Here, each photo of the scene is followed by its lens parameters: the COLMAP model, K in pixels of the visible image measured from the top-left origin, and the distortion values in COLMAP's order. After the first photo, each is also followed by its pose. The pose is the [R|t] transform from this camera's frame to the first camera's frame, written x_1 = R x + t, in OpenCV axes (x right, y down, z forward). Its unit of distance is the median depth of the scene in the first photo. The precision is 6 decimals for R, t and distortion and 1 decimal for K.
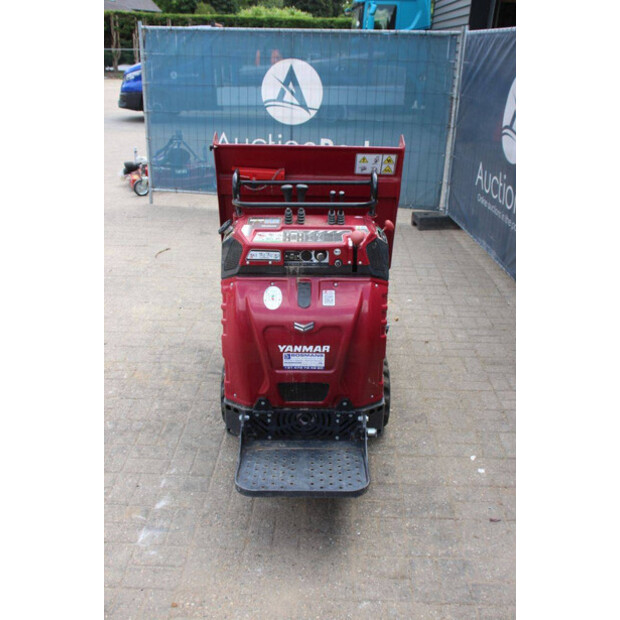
lens RADIAL K [[608.3, 0, 310.0], [0, 608.3, 310.0], [0, 0, 1]] dist [-0.065800, 0.004652]
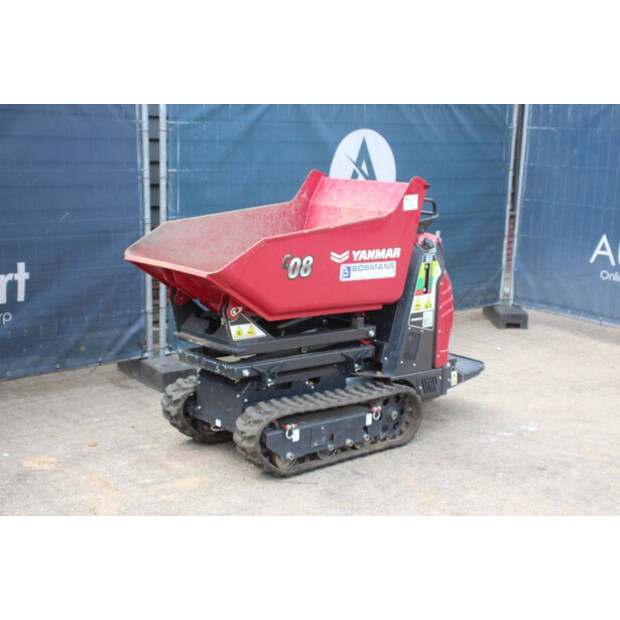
lens RADIAL K [[990.7, 0, 310.0], [0, 990.7, 310.0], [0, 0, 1]] dist [0.142451, 0.061081]
pose [[-0.666176, -0.163666, 0.727614, -1.615488], [0.267402, 0.858338, 0.437894, -1.062247], [-0.696208, 0.486281, -0.528040, 2.482271]]
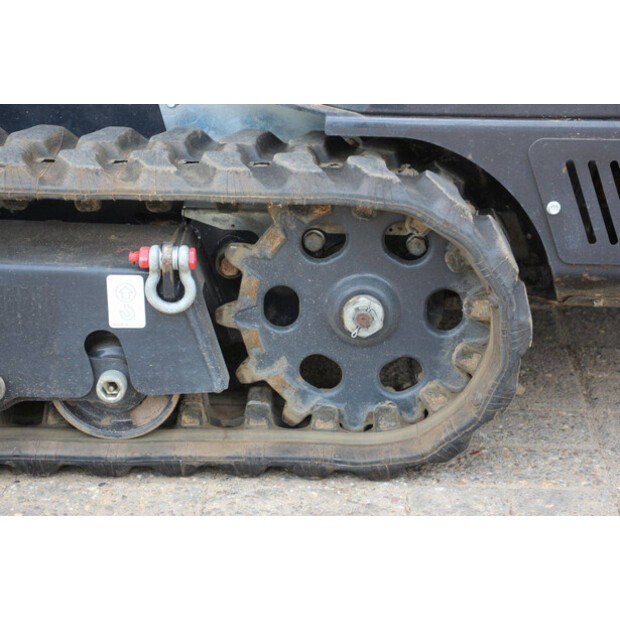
lens RADIAL K [[1463.1, 0, 310.0], [0, 1463.1, 310.0], [0, 0, 1]] dist [0.400599, 0.536689]
pose [[0.005682, -0.348822, 0.937172, -0.759933], [0.391472, 0.863164, 0.318902, -0.047136], [-0.920173, 0.365064, 0.141459, 1.211837]]
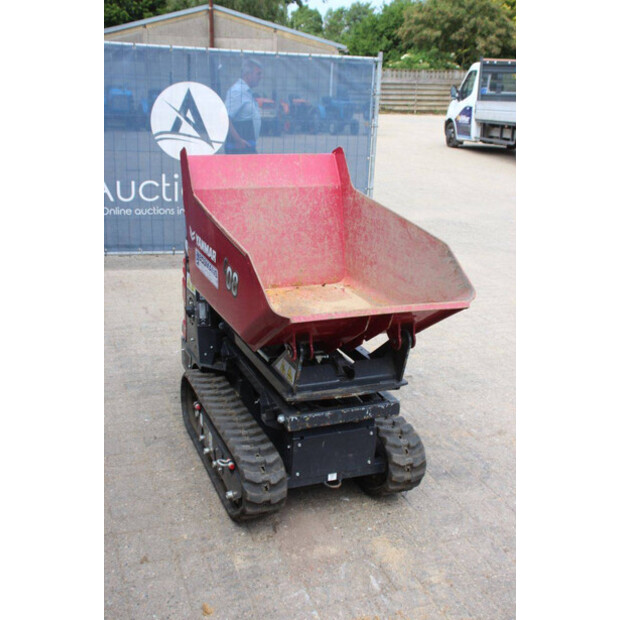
lens RADIAL K [[715.8, 0, 310.0], [0, 715.8, 310.0], [0, 0, 1]] dist [-0.005349, 0.057598]
pose [[-0.926664, 0.070907, -0.369143, 0.465221], [-0.194392, 0.750131, 0.632073, -0.983120], [0.321724, 0.657477, -0.681335, 2.268327]]
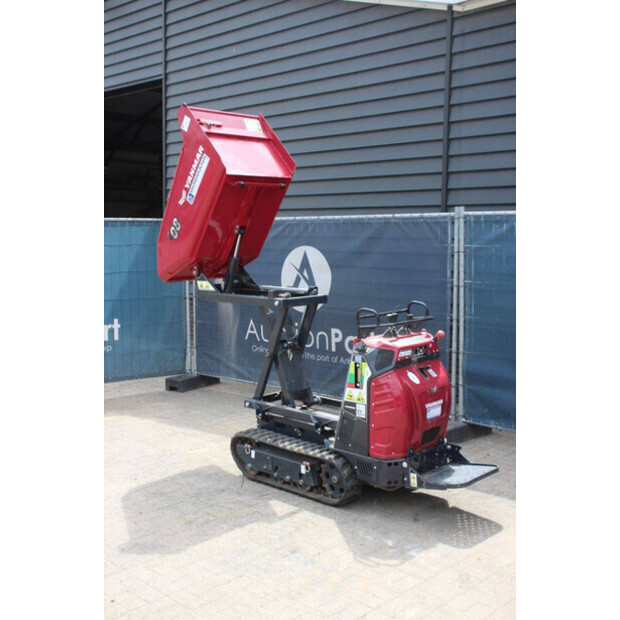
lens RADIAL K [[779.1, 0, 334.7], [0, 779.1, 297.4], [0, 0, 1]] dist [0.037594, 0.015830]
pose [[0.654772, -0.083341, 0.751218, -1.741145], [0.312913, 0.934616, -0.169051, 0.065657], [-0.688011, 0.345755, 0.638039, -0.277845]]
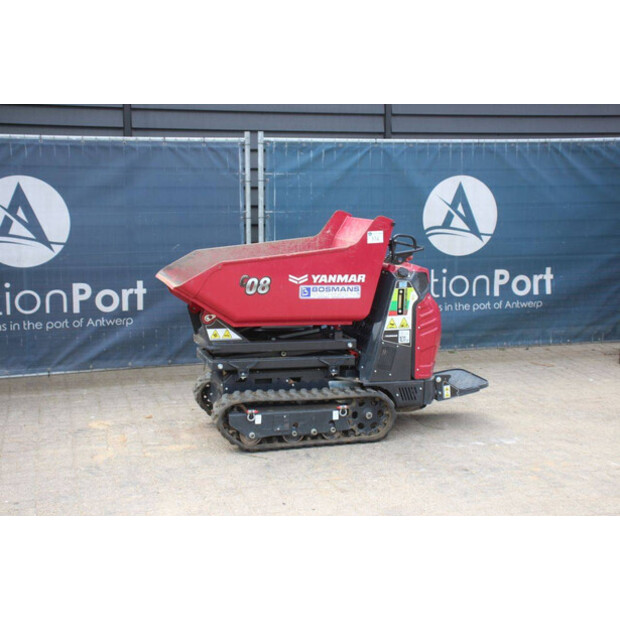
lens RADIAL K [[963.1, 0, 310.0], [0, 963.1, 310.0], [0, 0, 1]] dist [0.133019, 0.047987]
pose [[-0.303266, -0.153340, 0.940487, -2.491698], [0.372144, 0.889532, 0.265032, -0.823075], [-0.877233, 0.430372, -0.212701, 1.850216]]
